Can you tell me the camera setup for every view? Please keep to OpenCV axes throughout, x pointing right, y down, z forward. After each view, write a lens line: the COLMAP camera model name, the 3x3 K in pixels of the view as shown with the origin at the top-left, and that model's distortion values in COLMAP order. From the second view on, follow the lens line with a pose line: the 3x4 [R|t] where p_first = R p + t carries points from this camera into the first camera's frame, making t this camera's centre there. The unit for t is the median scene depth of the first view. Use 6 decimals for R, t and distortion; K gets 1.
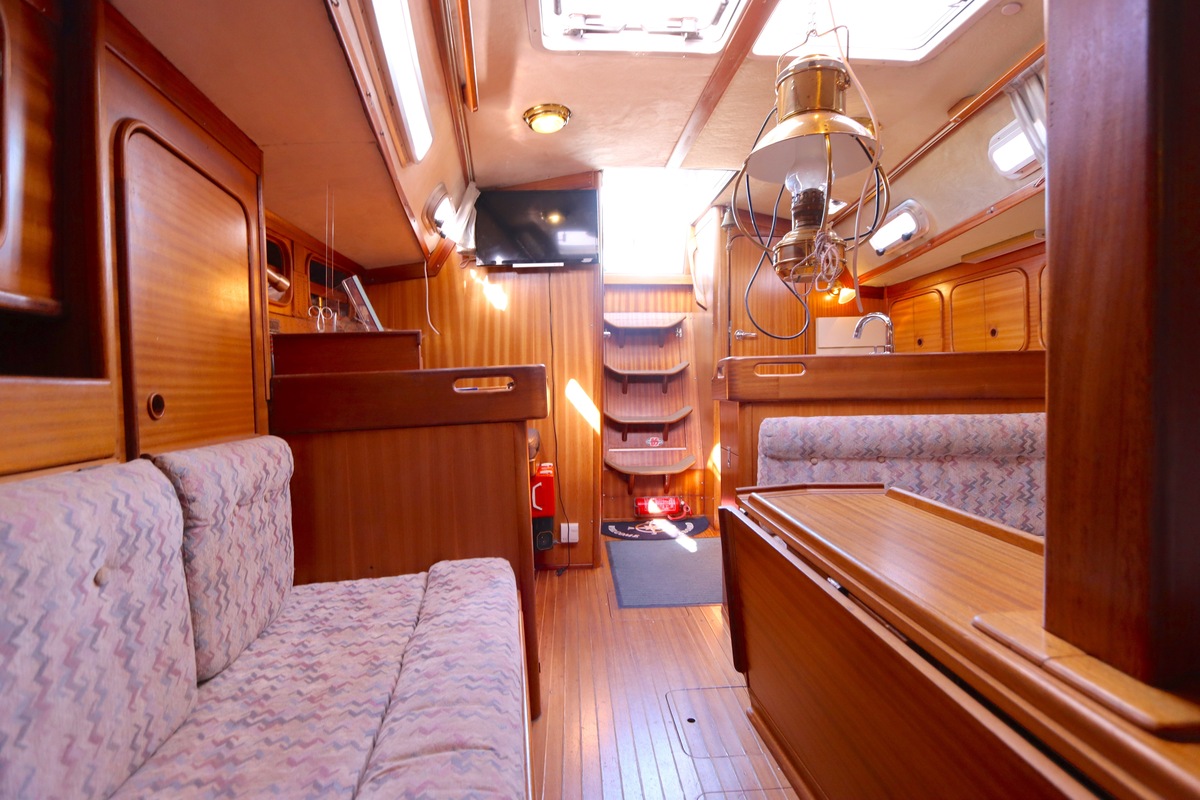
lens RADIAL K [[571.7, 0, 602.4], [0, 571.7, 395.4], [0, 0, 1]] dist [-0.020944, 0.002878]
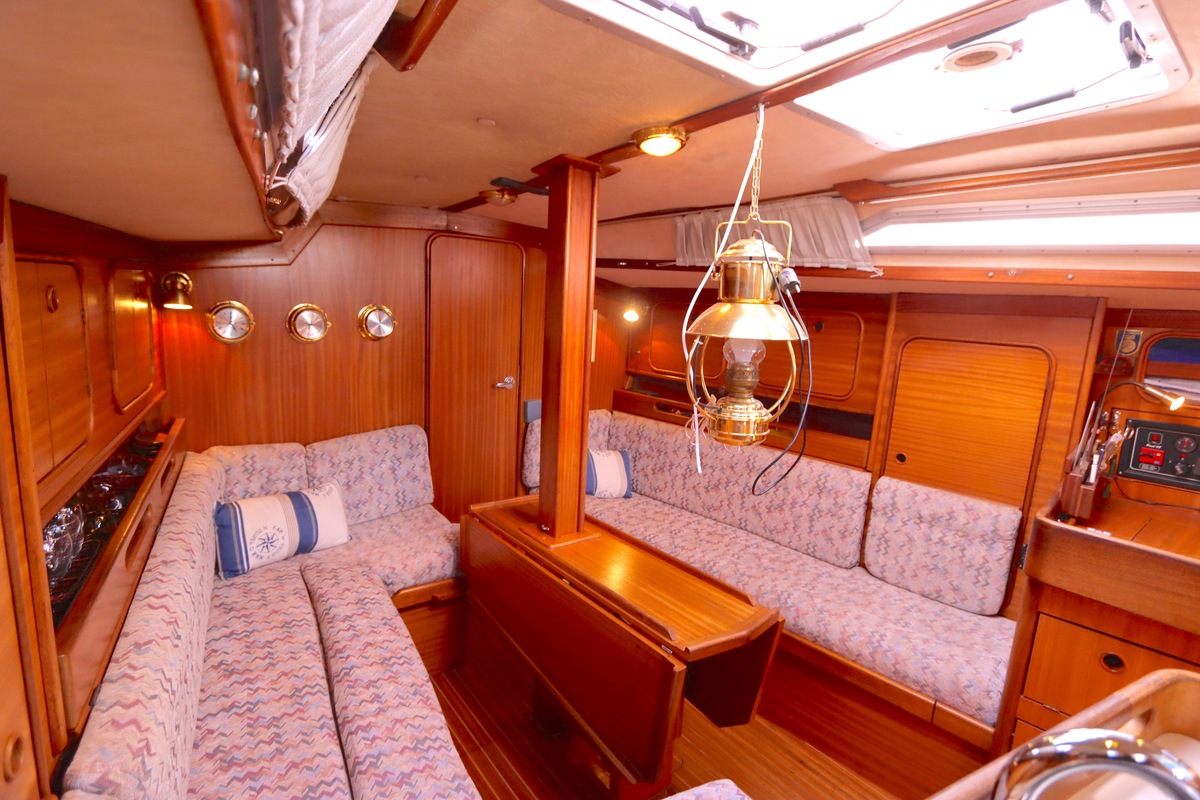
lens RADIAL K [[566.7, 0, 601.3], [0, 566.7, 398.5], [0, 0, 1]] dist [-0.016417, 0.000726]
pose [[-0.822757, 0.066085, -0.564539, 0.808514], [-0.048960, 0.981287, 0.186224, -0.319614], [0.566281, 0.180856, -0.804125, 1.148261]]
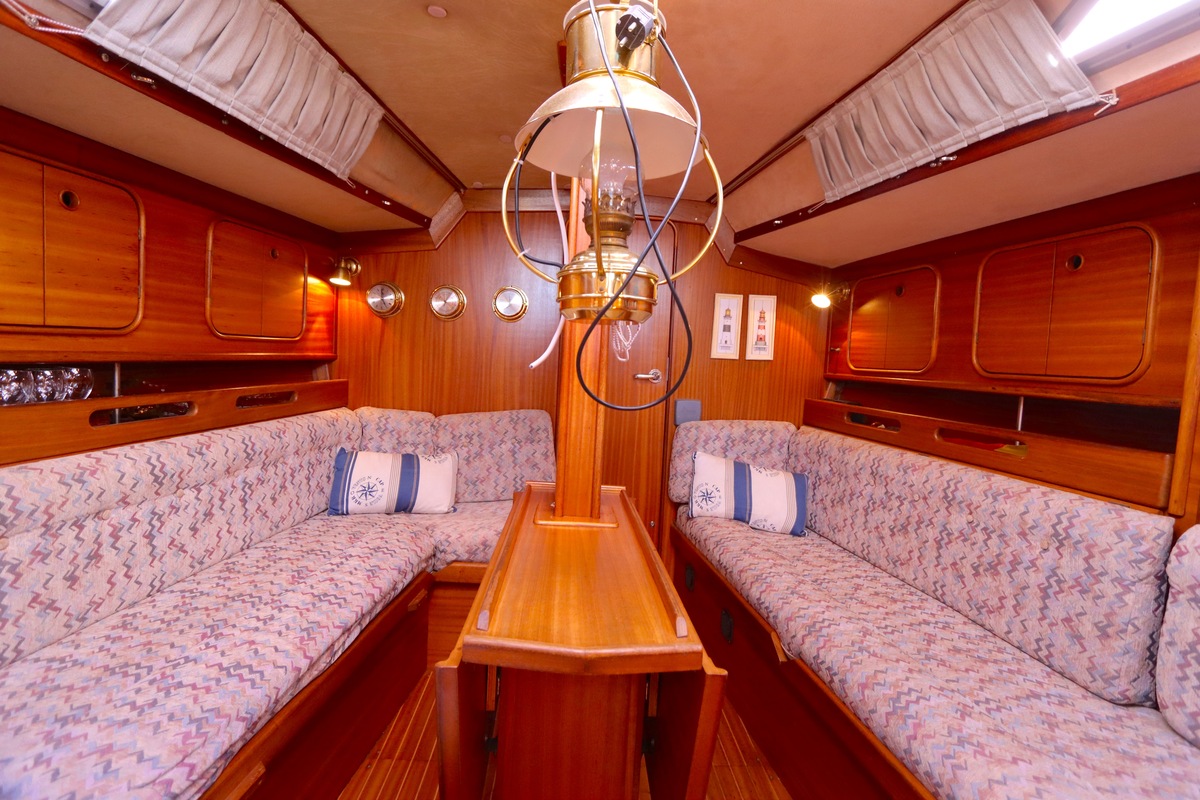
lens RADIAL K [[571.6, 0, 602.2], [0, 571.6, 392.3], [0, 0, 1]] dist [-0.017024, 0.002455]
pose [[-0.999558, -0.029726, 0.000314, 0.246597], [-0.029620, 0.996770, 0.074644, -0.115349], [-0.002532, 0.074602, -0.997210, 1.125050]]
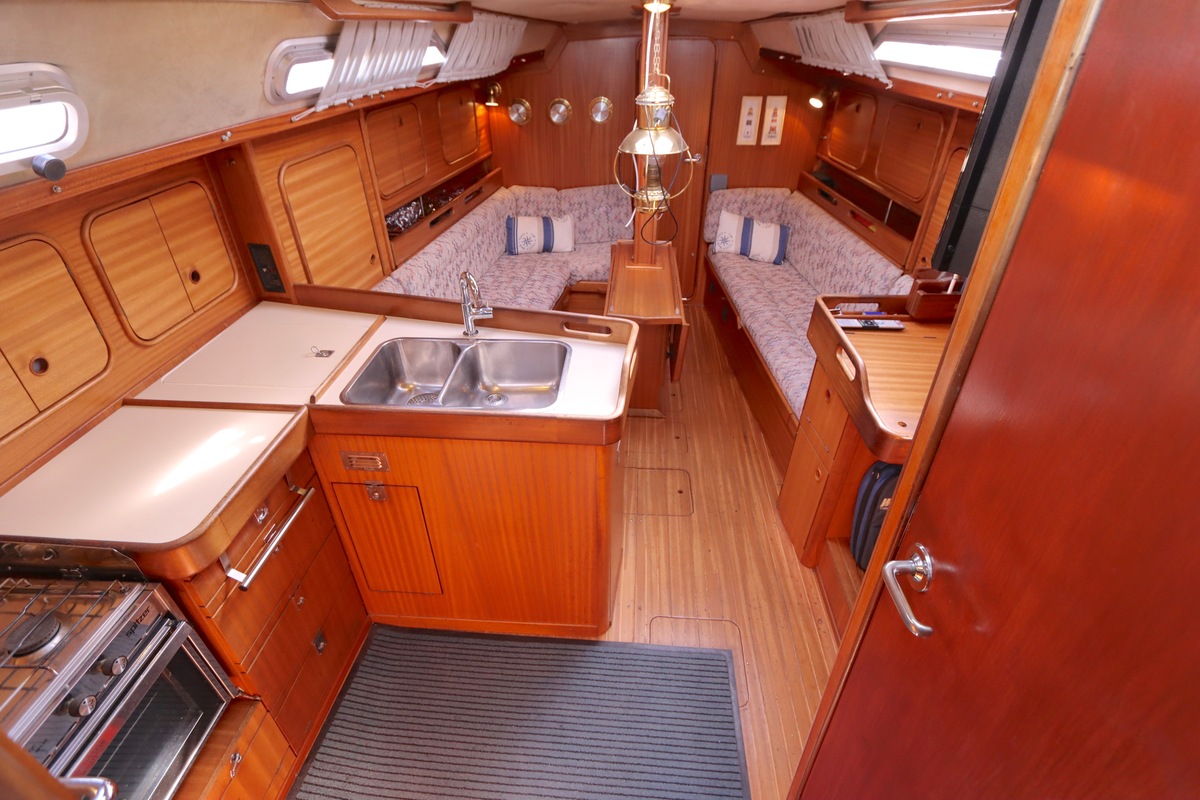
lens RADIAL K [[571.7, 0, 602.4], [0, 571.7, 395.4], [0, 0, 1]] dist [-0.020944, 0.002878]
pose [[-0.992666, -0.051035, 0.109586, 0.192818], [0.019714, 0.826036, 0.563272, -0.528047], [-0.119269, 0.561302, -0.818972, 1.990254]]
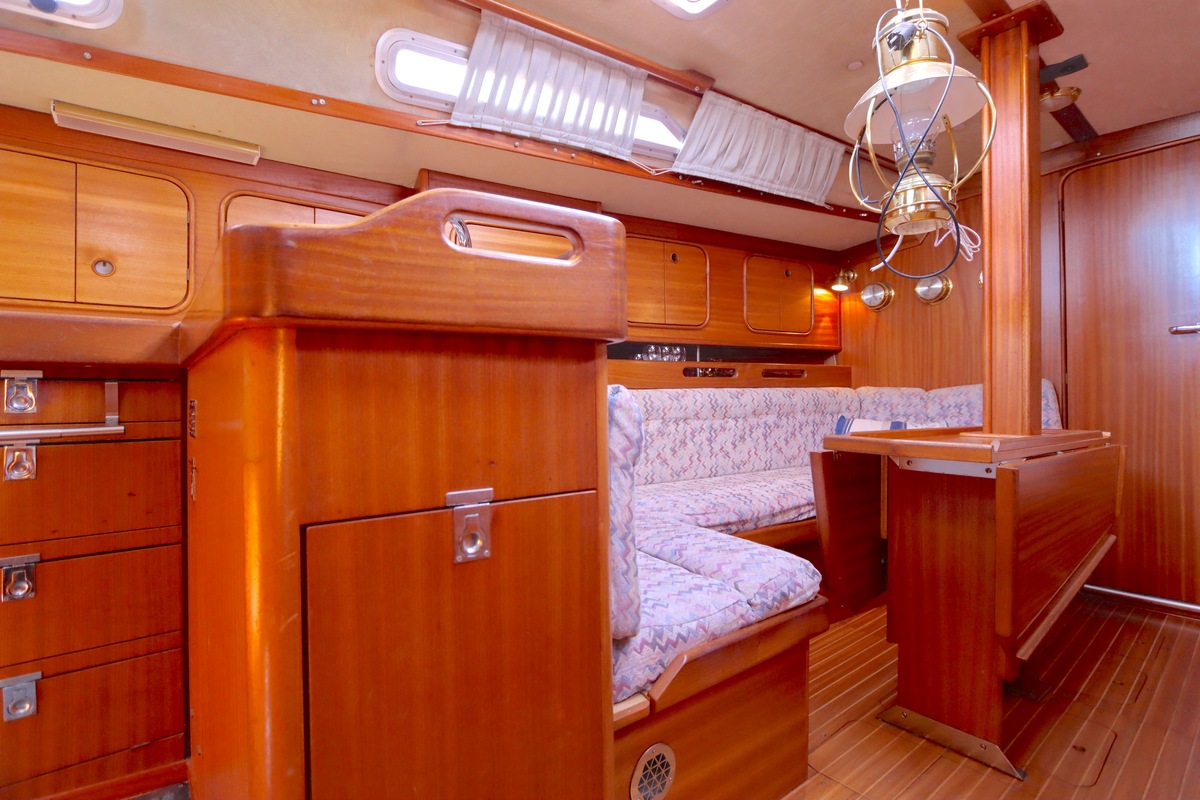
lens RADIAL K [[571.6, 0, 602.2], [0, 571.6, 392.3], [0, 0, 1]] dist [-0.017024, 0.002455]
pose [[-0.589561, 0.030885, 0.807133, -0.072114], [0.032400, 0.999369, -0.014574, 0.054728], [-0.807074, 0.017559, -0.590190, 1.358261]]
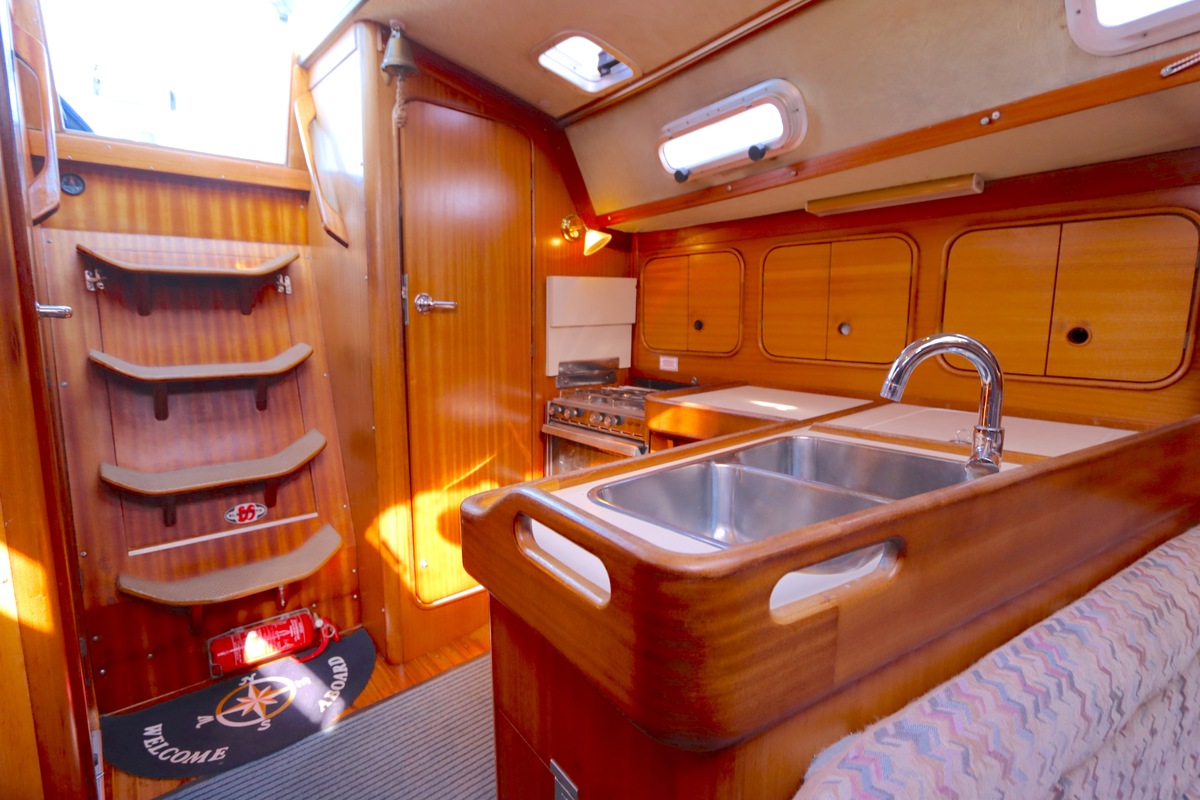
lens RADIAL K [[571.7, 0, 602.4], [0, 571.7, 395.4], [0, 0, 1]] dist [-0.020944, 0.002878]
pose [[0.786352, -0.076326, 0.613045, 0.088153], [0.000008, 0.992340, 0.123540, -0.167419], [-0.617779, -0.097141, 0.780329, 0.948905]]
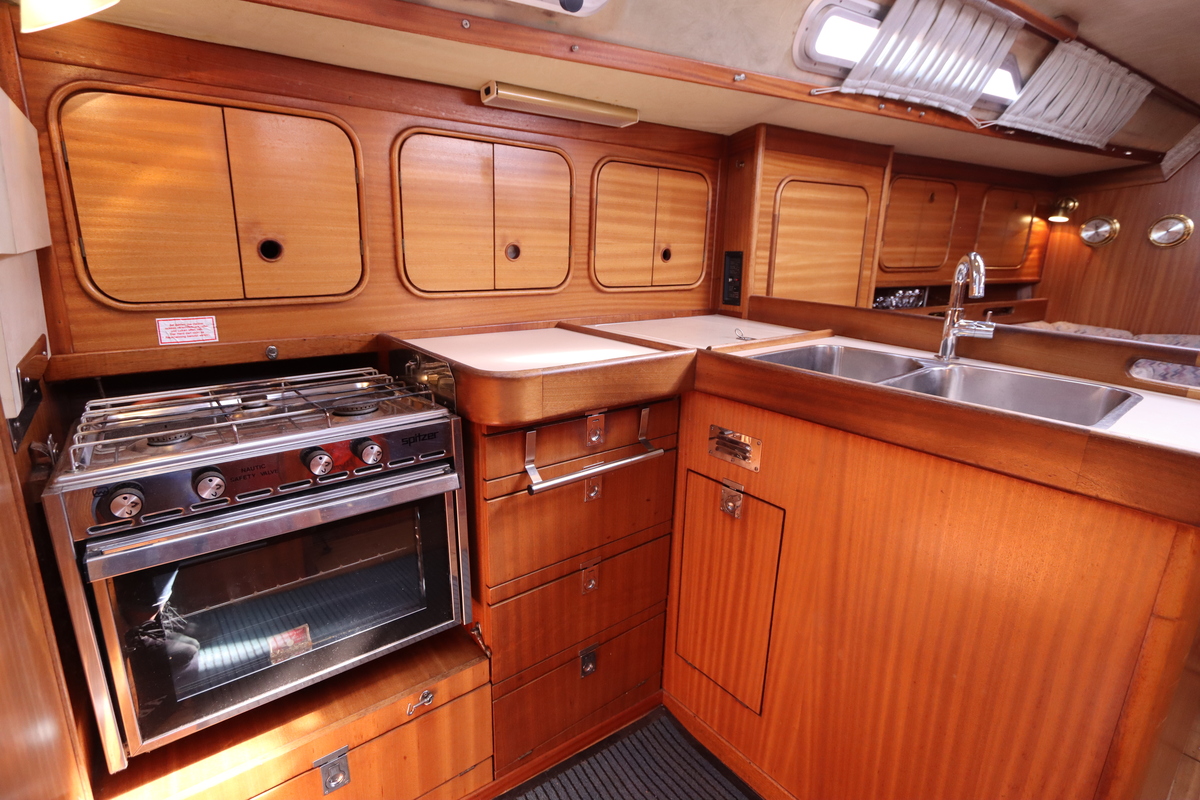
lens RADIAL K [[571.6, 0, 602.2], [0, 571.6, 392.3], [0, 0, 1]] dist [-0.017024, 0.002455]
pose [[-0.578956, -0.198908, 0.790724, 0.235754], [-0.001158, 0.969987, 0.243154, -0.164835], [-0.815358, 0.139860, -0.561811, 1.843914]]
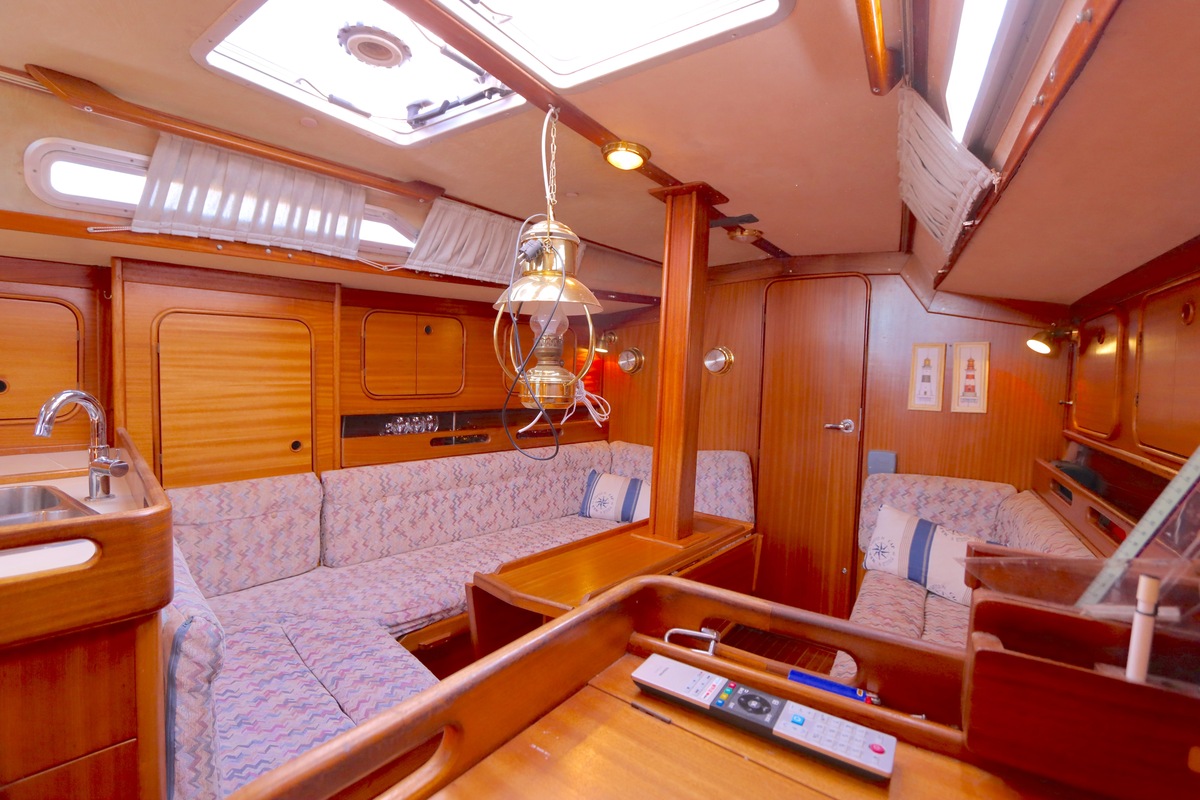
lens RADIAL K [[571.7, 0, 602.4], [0, 571.7, 395.4], [0, 0, 1]] dist [-0.020944, 0.002878]
pose [[-0.772913, -0.033919, 0.633604, -0.316574], [-0.008978, 0.999055, 0.042531, -0.187750], [-0.634448, 0.027184, -0.772487, 1.223998]]
